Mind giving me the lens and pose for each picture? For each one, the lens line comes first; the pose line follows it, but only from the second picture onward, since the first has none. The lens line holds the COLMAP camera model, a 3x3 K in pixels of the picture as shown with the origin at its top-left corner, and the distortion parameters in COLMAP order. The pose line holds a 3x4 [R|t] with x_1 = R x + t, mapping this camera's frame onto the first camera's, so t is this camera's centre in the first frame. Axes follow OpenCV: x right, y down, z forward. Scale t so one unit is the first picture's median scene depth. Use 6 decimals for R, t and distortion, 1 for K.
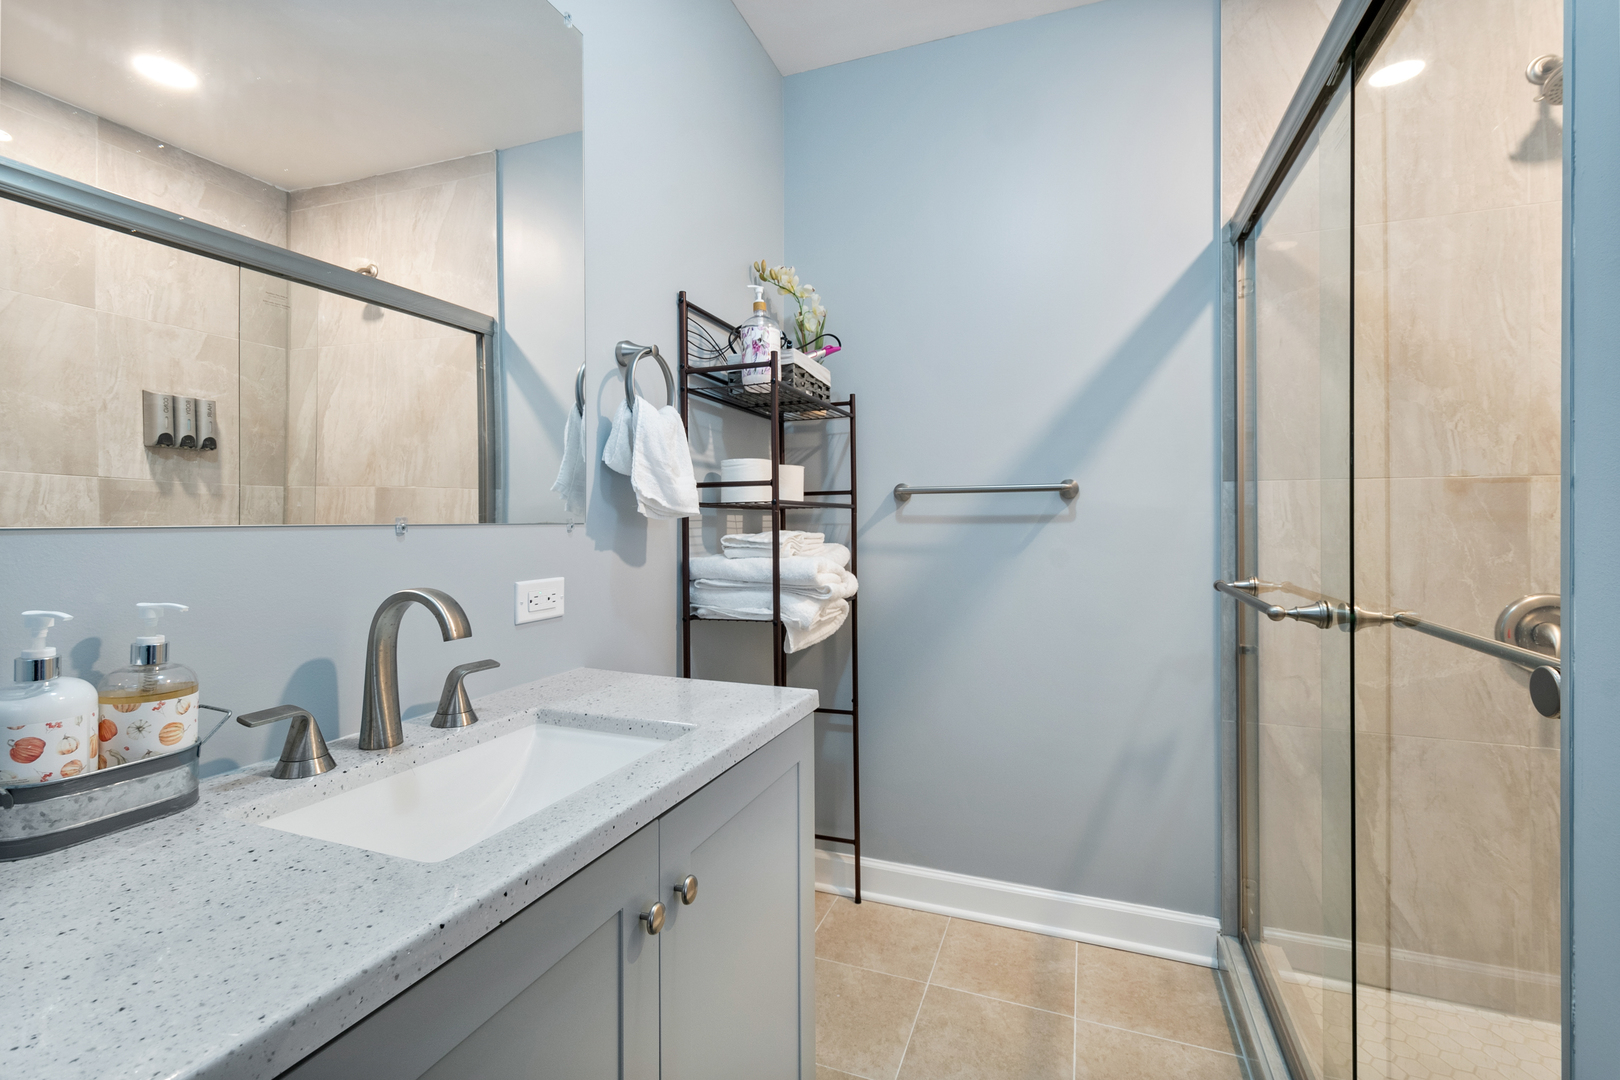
lens RADIAL K [[710.3, 0, 802.6], [0, 710.3, 521.1], [0, 0, 1]] dist [0.001402, -0.000894]
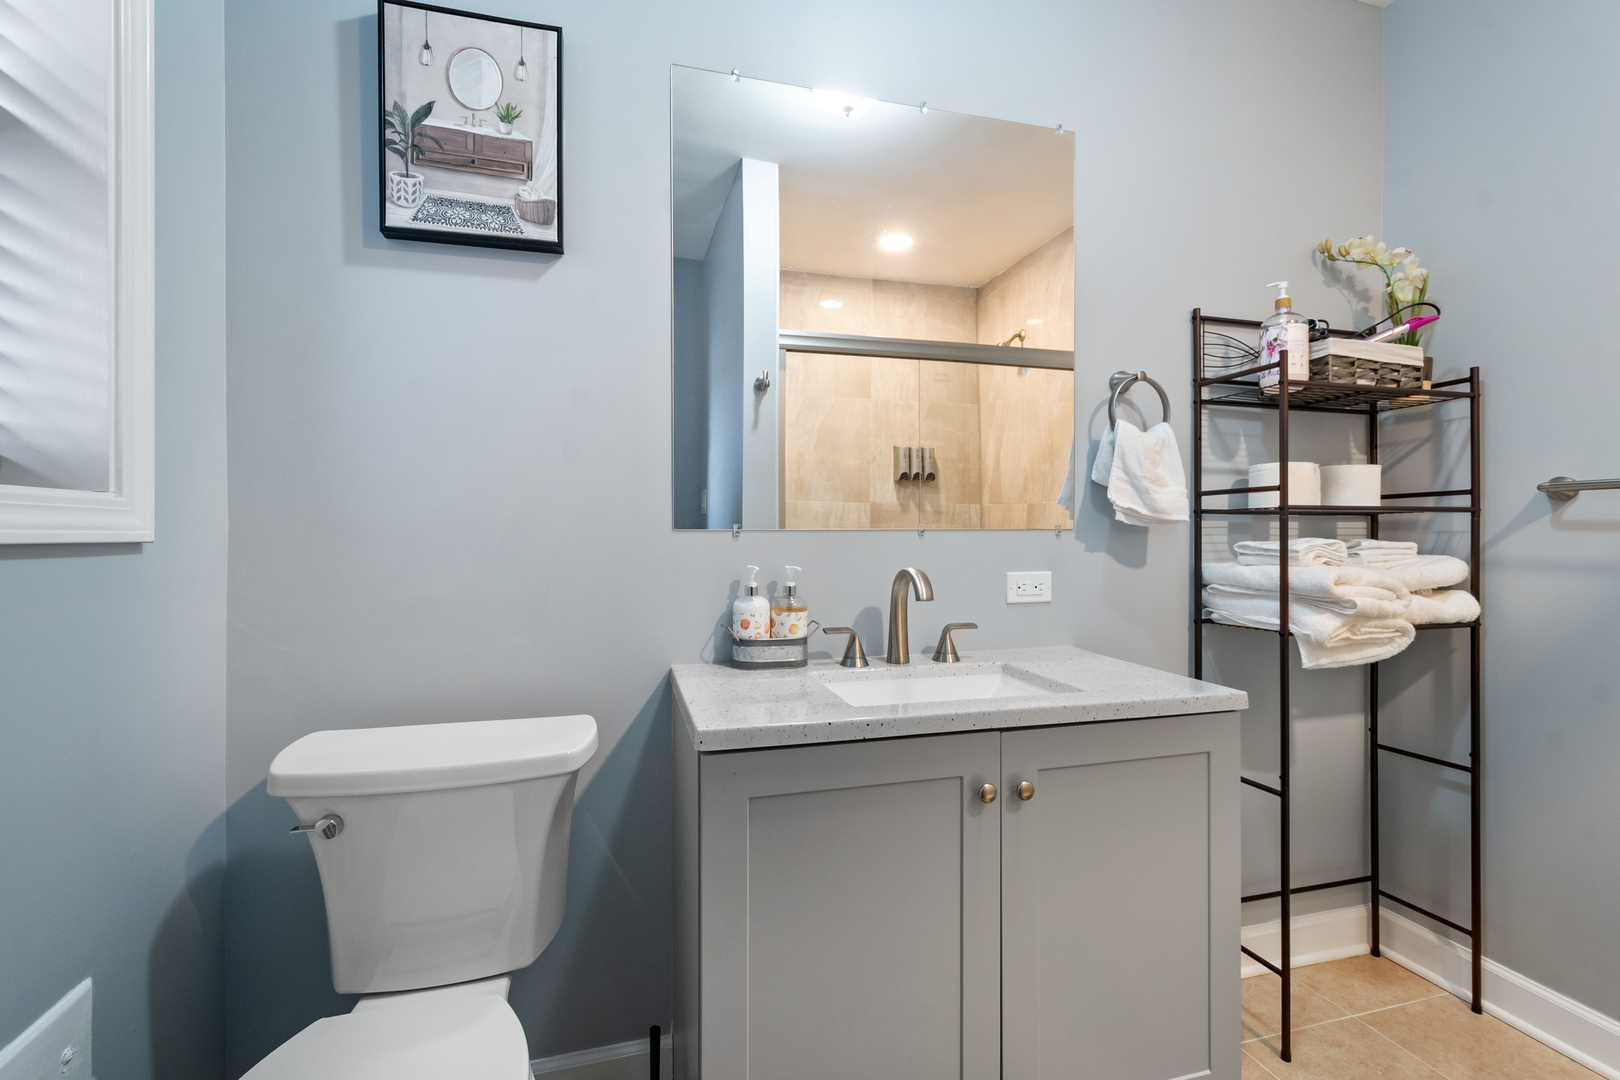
lens RADIAL K [[710.3, 0, 819.6], [0, 710.3, 534.6], [0, 0, 1]] dist [0.001402, -0.000894]
pose [[0.587636, 0.003971, -0.809115, 0.355850], [-0.001722, 0.999992, 0.003658, 0.007103], [0.809123, -0.000756, 0.587638, -0.066199]]
